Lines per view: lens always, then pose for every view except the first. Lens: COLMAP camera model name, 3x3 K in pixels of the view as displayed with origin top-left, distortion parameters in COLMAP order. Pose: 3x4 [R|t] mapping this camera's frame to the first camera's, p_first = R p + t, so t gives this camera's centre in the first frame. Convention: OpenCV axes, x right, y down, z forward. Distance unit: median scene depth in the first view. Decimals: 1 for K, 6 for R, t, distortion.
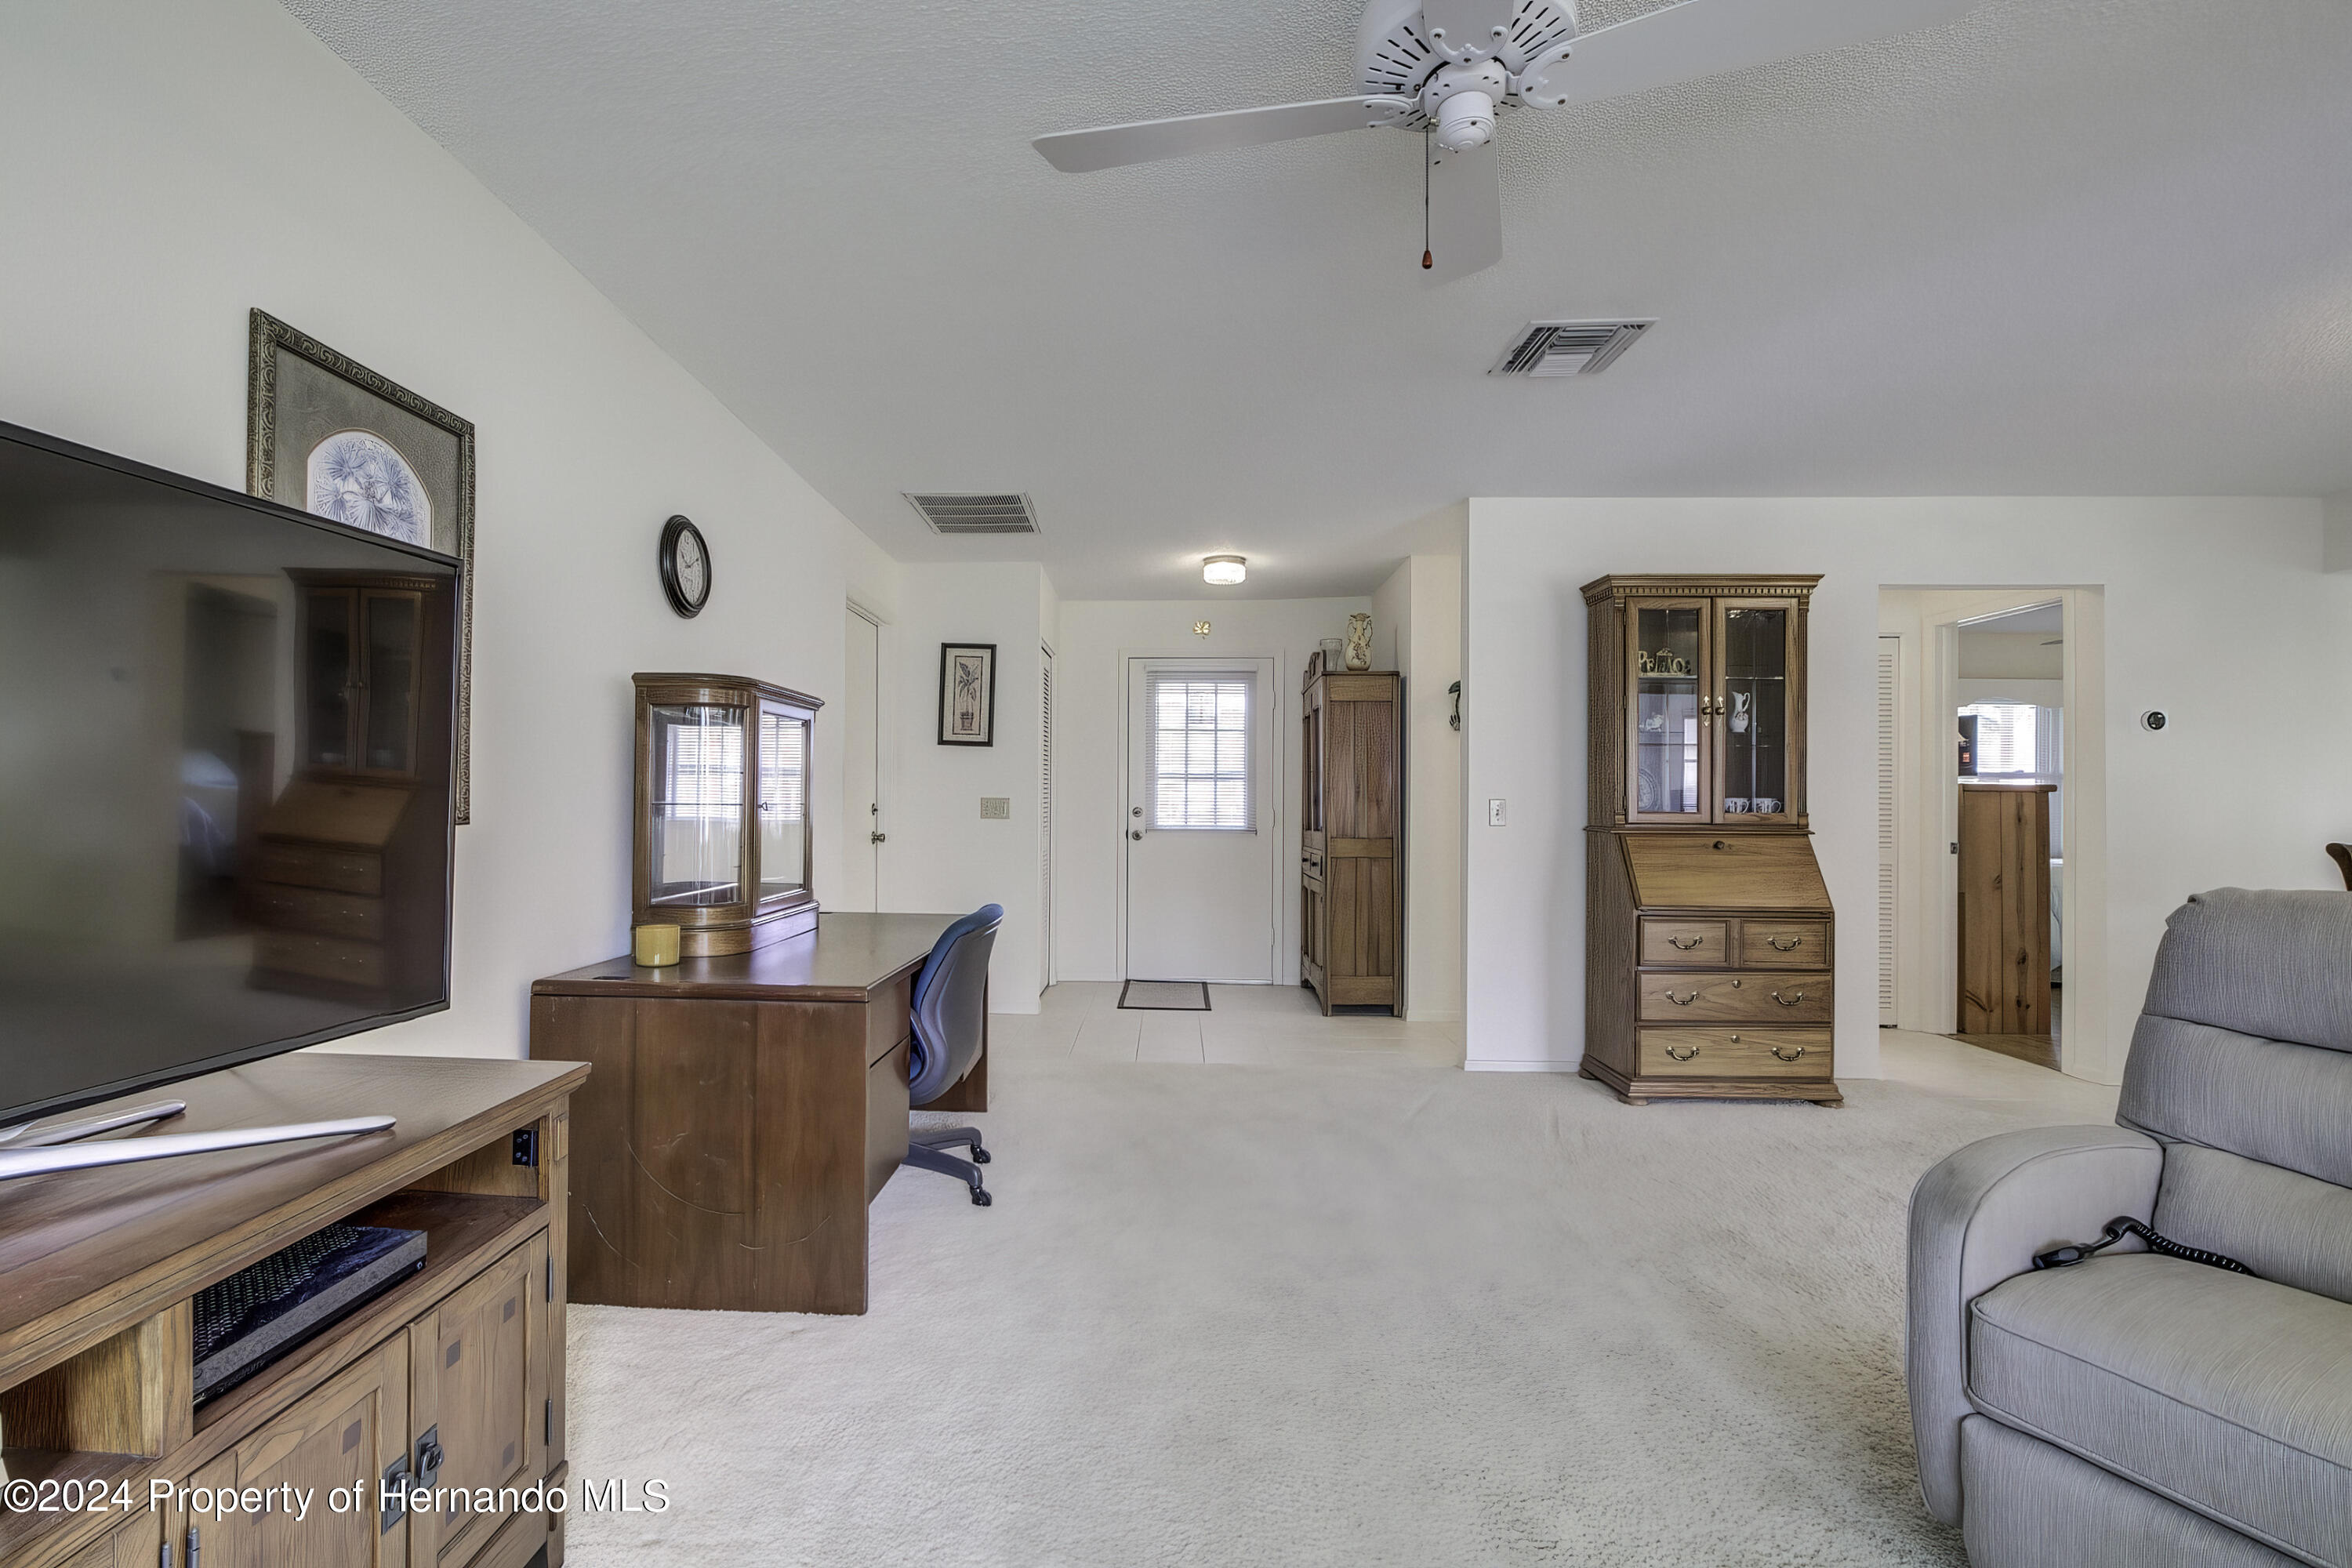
lens RADIAL K [[1028.8, 0, 1128.3], [0, 1028.8, 786.2], [0, 0, 1]] dist [-0.014847, 0.002131]
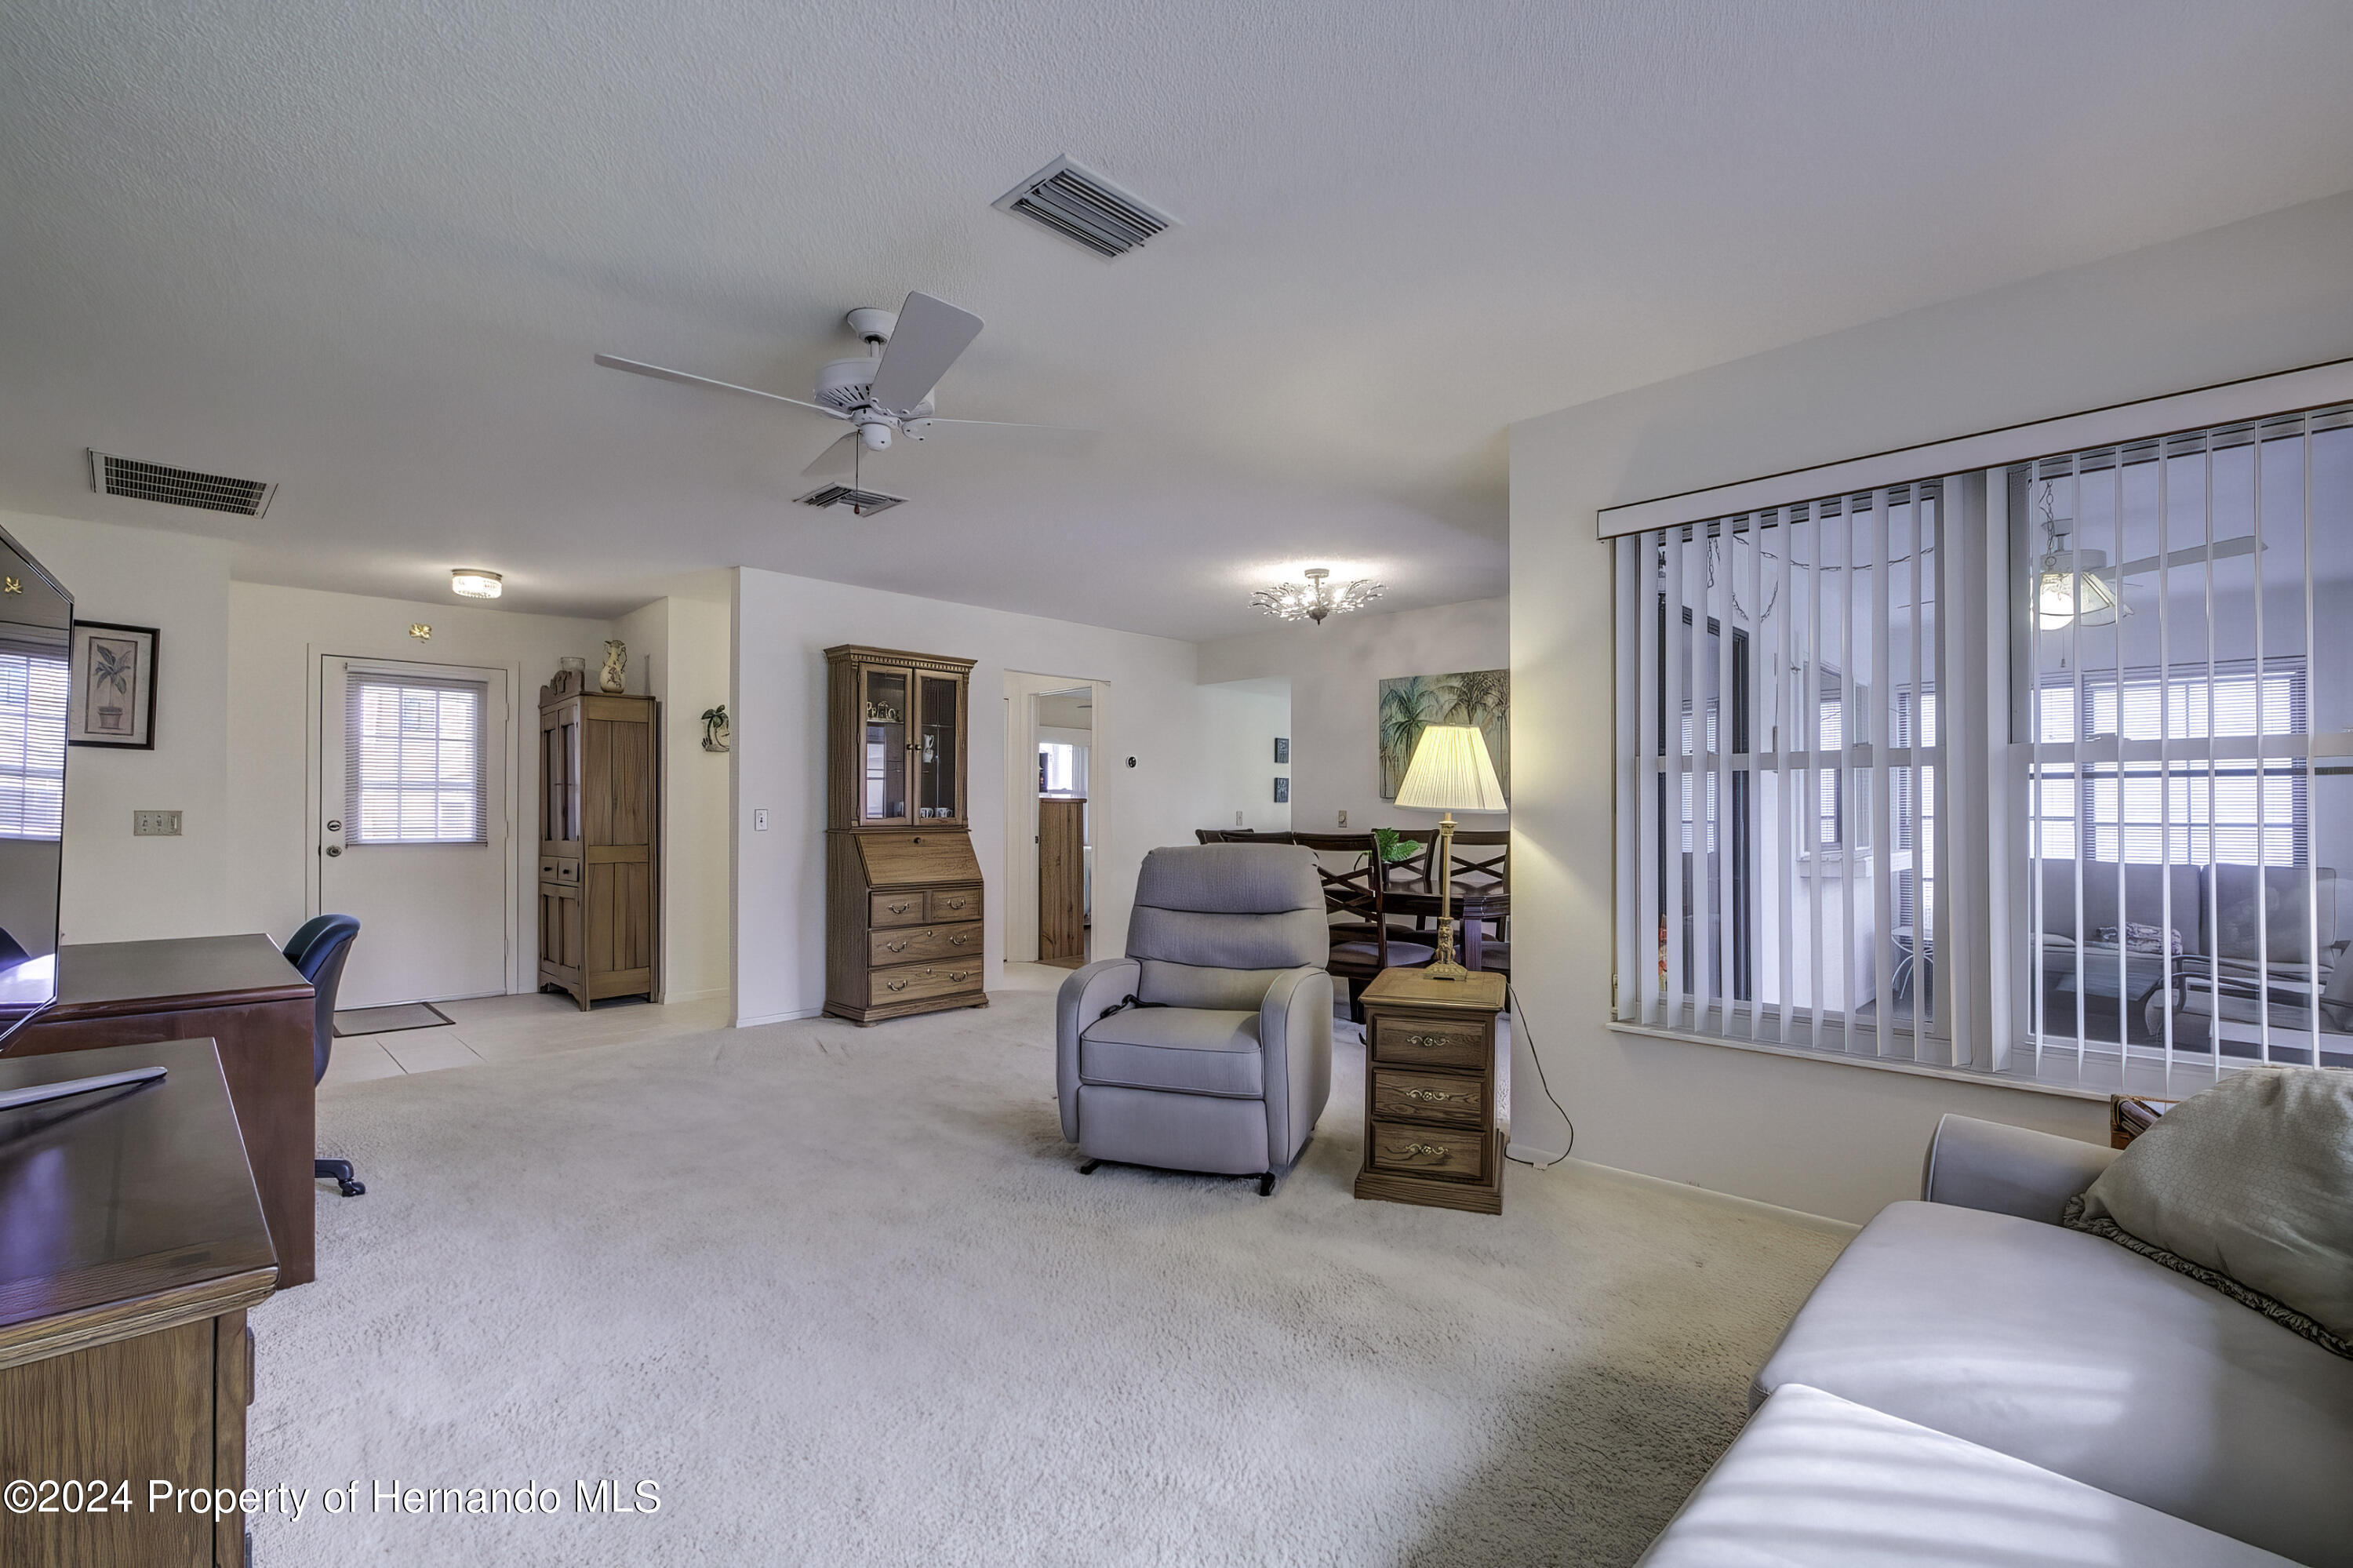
lens RADIAL K [[1029.3, 0, 1193.9], [0, 1029.3, 791.6], [0, 0, 1]] dist [-0.014847, 0.002131]
pose [[0.653288, 0.007360, 0.757073, -0.247017], [-0.004349, 0.999973, -0.005968, -0.003851], [-0.757097, 0.000606, 0.653303, -0.225947]]
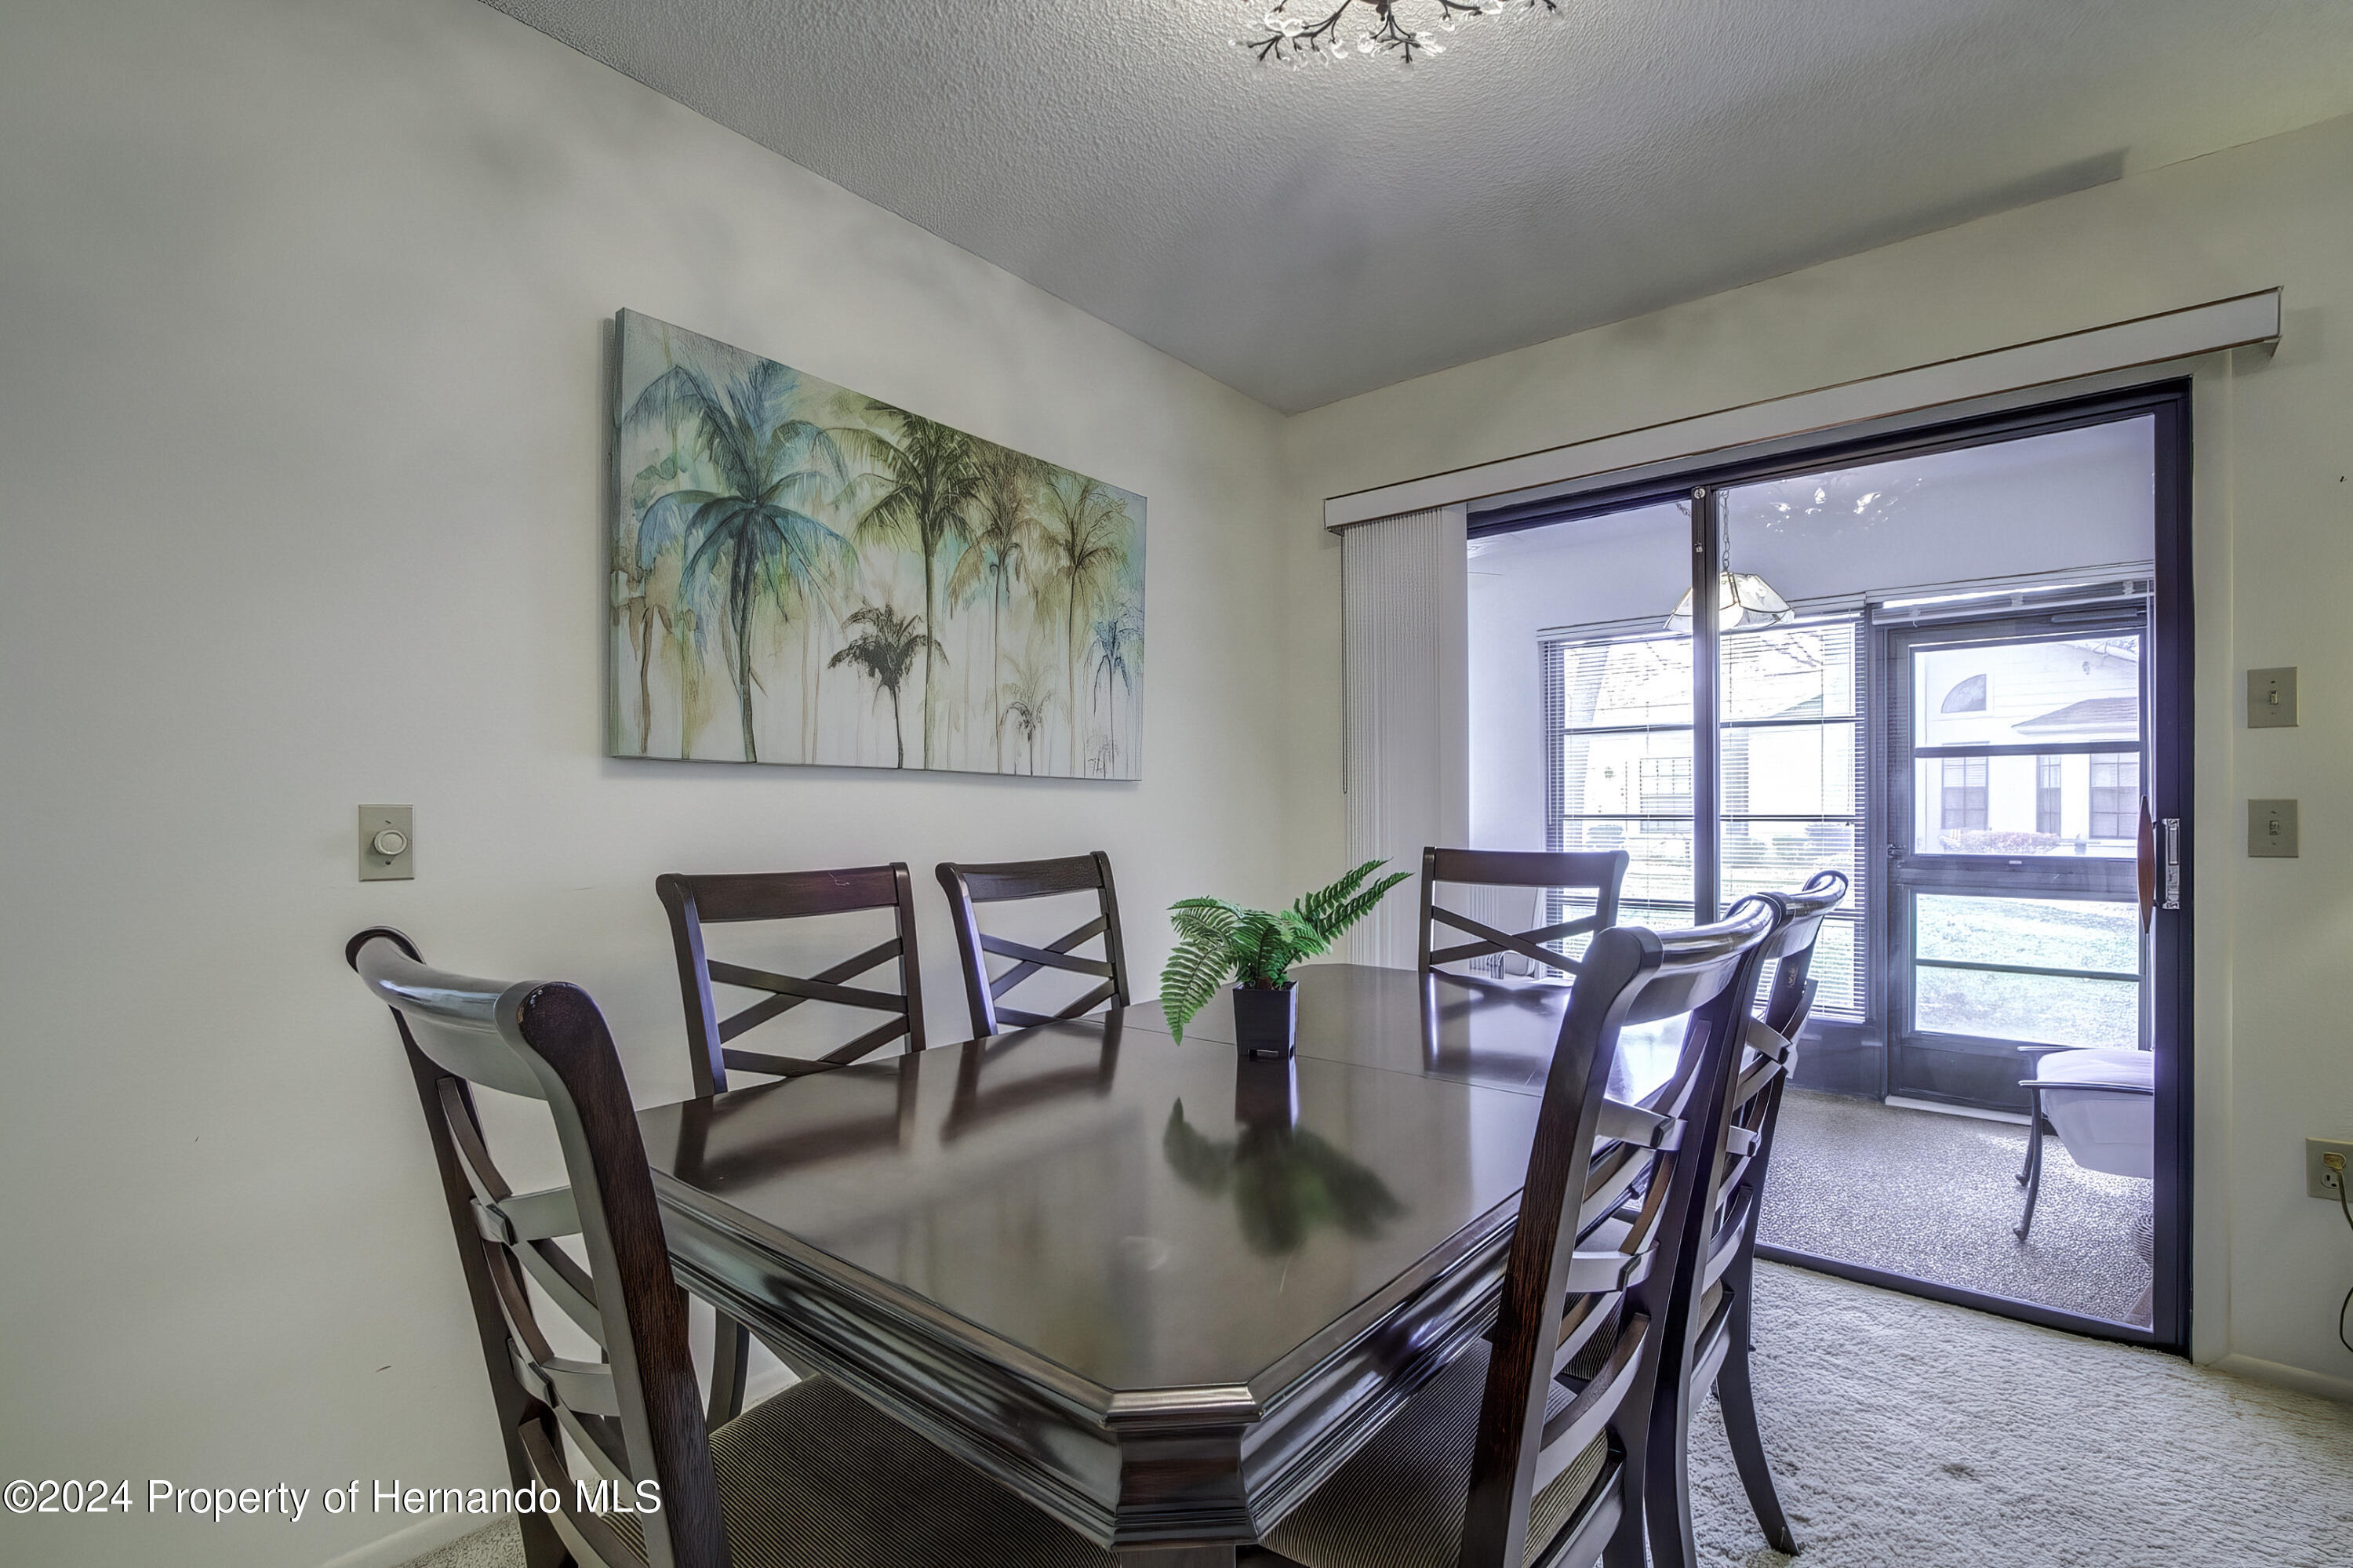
lens RADIAL K [[1062.4, 0, 1183.0], [0, 1062.4, 811.6], [0, 0, 1]] dist [-0.010839, -0.000481]
pose [[-0.811234, -0.006763, 0.584683, 0.681491], [-0.009798, 0.999950, -0.002029, 0.014937], [-0.584640, -0.007375, -0.811259, 0.780372]]
